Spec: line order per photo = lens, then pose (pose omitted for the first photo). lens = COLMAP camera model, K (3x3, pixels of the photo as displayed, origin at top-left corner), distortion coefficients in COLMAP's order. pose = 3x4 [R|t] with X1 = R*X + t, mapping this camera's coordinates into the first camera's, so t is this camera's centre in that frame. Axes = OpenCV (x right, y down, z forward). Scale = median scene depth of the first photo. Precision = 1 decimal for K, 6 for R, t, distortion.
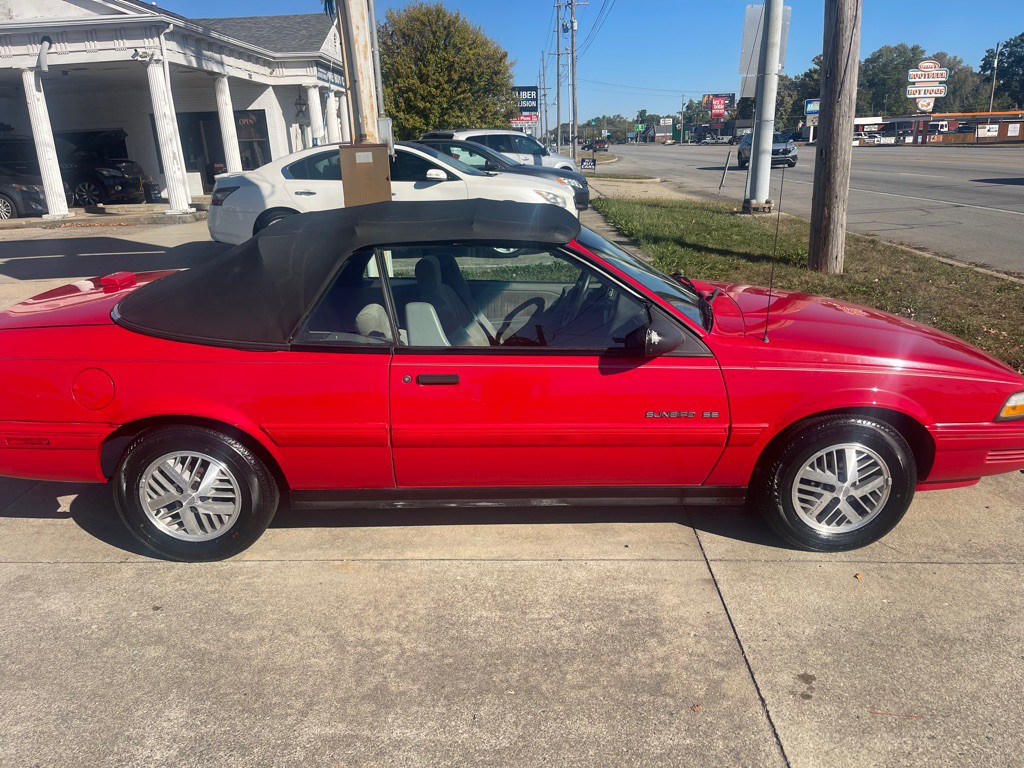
lens RADIAL K [[773.0, 0, 520.1], [0, 773.0, 395.1], [0, 0, 1]] dist [0.069552, -0.092002]
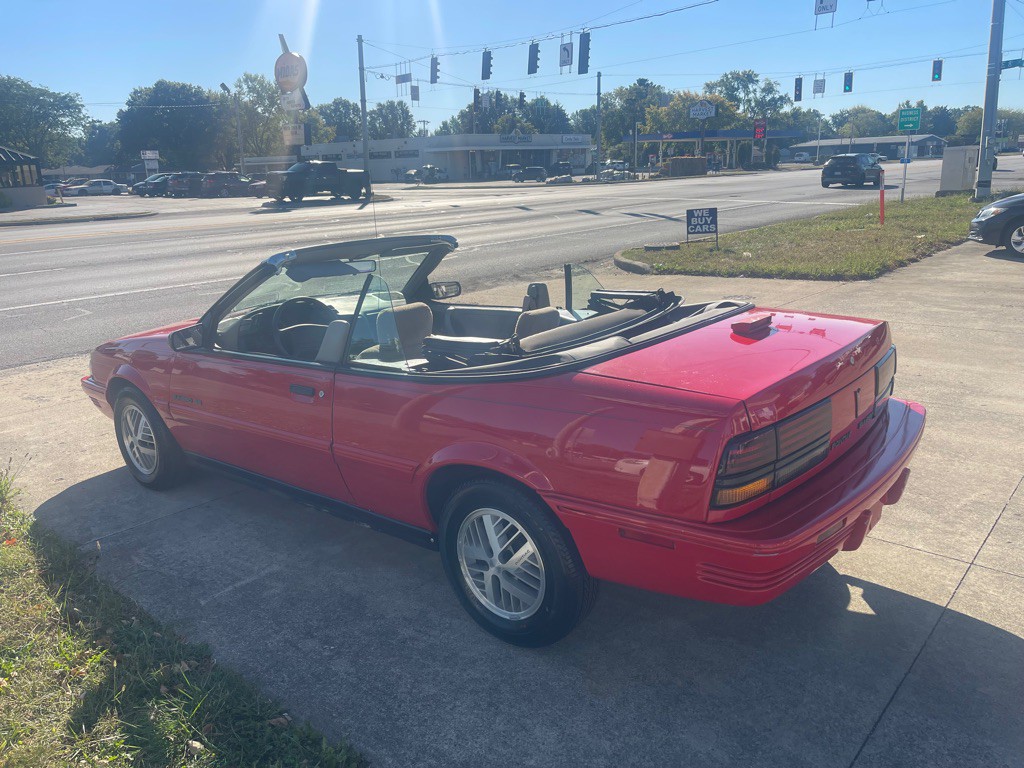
lens RADIAL K [[773.0, 0, 506.8], [0, 773.0, 377.6], [0, 0, 1]] dist [0.069552, -0.092002]
pose [[-0.744752, -0.114528, 0.657440, -0.352378], [0.265830, 0.852715, 0.449680, -0.212345], [-0.612110, 0.509668, -0.604616, 0.686155]]
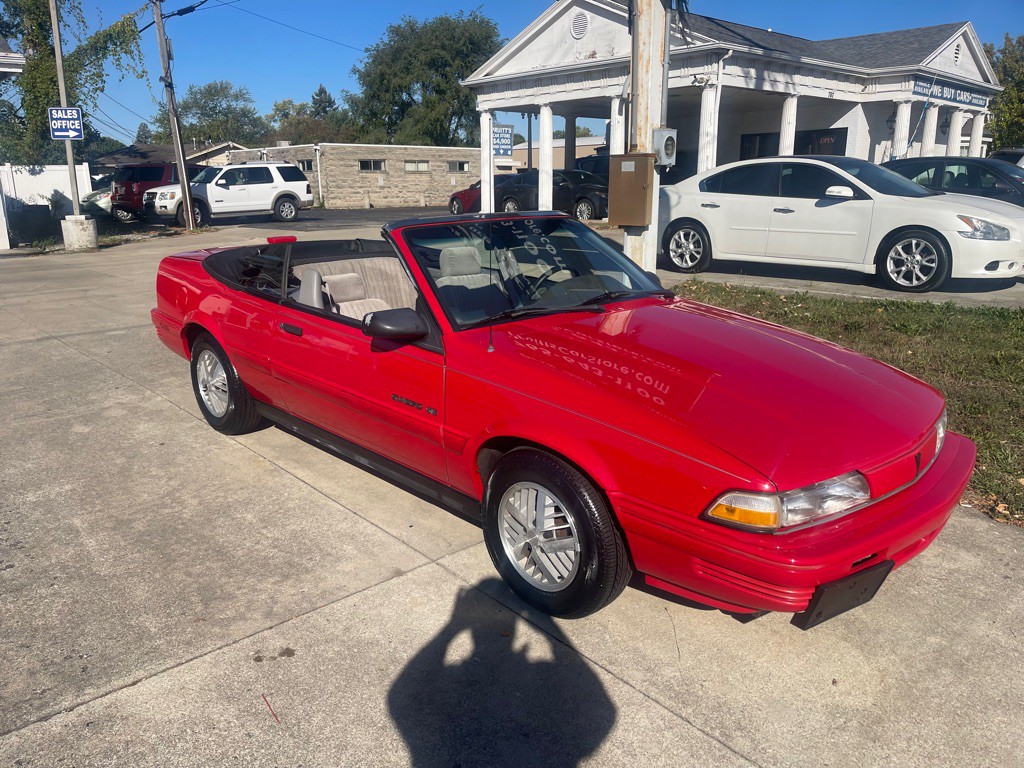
lens RADIAL K [[773.0, 0, 505.2], [0, 773.0, 392.4], [0, 0, 1]] dist [0.069552, -0.092002]
pose [[0.680967, 0.221114, -0.698135, 0.349341], [-0.240887, 0.967909, 0.071594, -0.032383], [0.691561, 0.119418, 0.712378, 0.123962]]
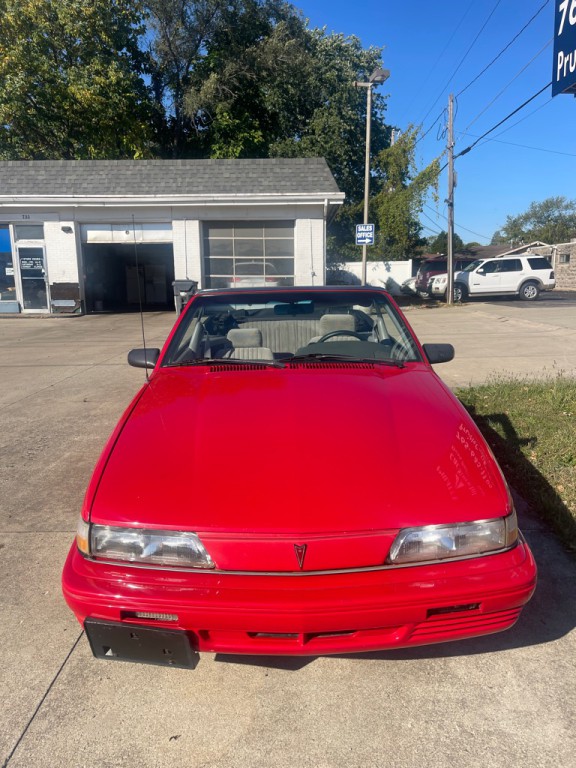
lens RADIAL K [[579.8, 0, 294.6], [0, 579.8, 384.9], [0, 0, 1]] dist [0.069552, -0.092002]
pose [[-0.000922, 0.220188, -0.975457, 0.439440], [-0.299100, 0.930742, 0.210377, -0.119577], [0.954221, 0.291953, 0.064999, 0.412136]]
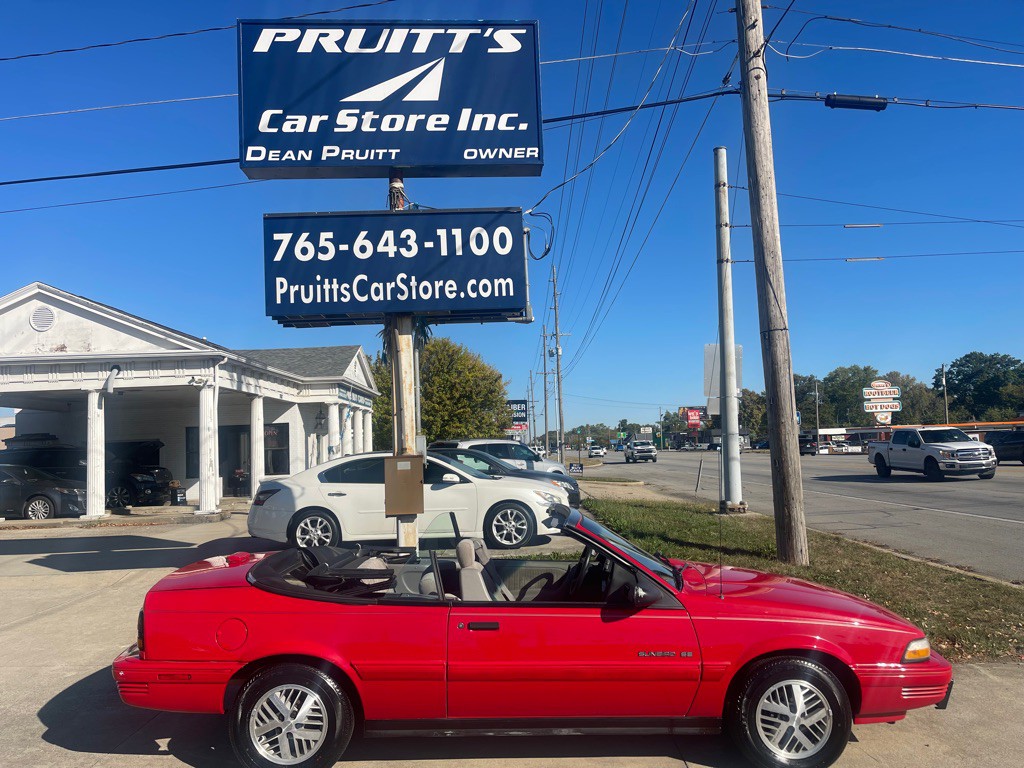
lens RADIAL K [[773.0, 0, 511.5], [0, 773.0, 383.3], [0, 0, 1]] dist [0.069552, -0.092002]
pose [[0.999995, 0.001796, 0.002640, -0.021388], [-0.000635, 0.922163, -0.386800, 0.039974], [-0.003130, 0.386796, 0.922160, -0.146953]]
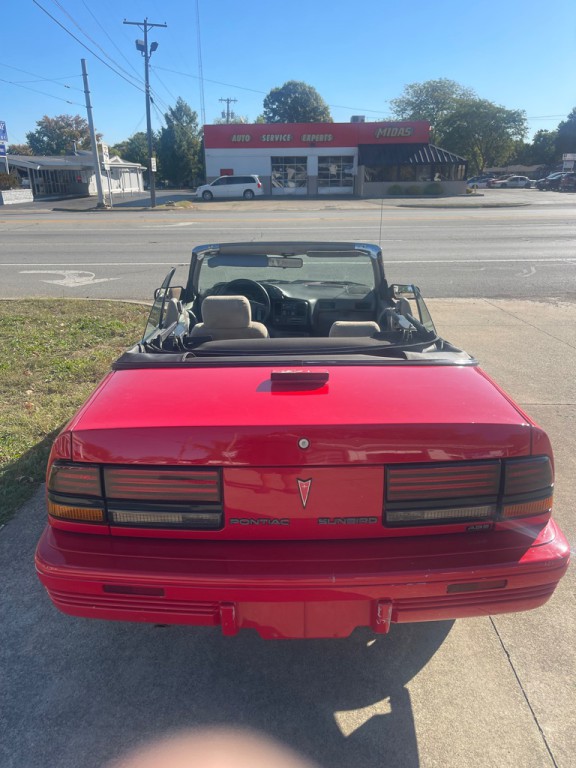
lens RADIAL K [[579.8, 0, 288.6], [0, 579.8, 388.2], [0, 0, 1]] dist [0.069552, -0.092002]
pose [[0.001478, -0.303611, 0.952795, -0.428603], [0.318920, 0.903185, 0.287308, -0.123133], [-0.947780, 0.303441, 0.098162, 0.406051]]
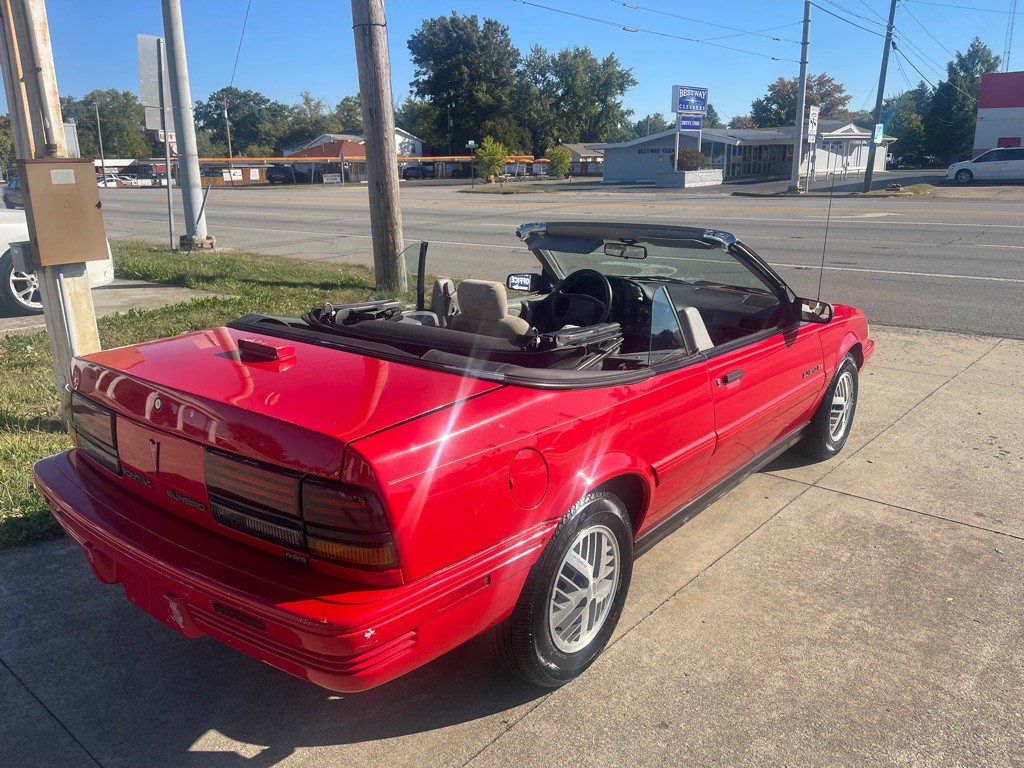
lens RADIAL K [[773.0, 0, 511.2], [0, 773.0, 384.2], [0, 0, 1]] dist [0.069552, -0.092002]
pose [[0.635301, -0.185382, 0.749684, -0.364886], [0.232772, 0.971580, 0.042997, -0.042314], [-0.736349, 0.147190, 0.660398, 0.185974]]
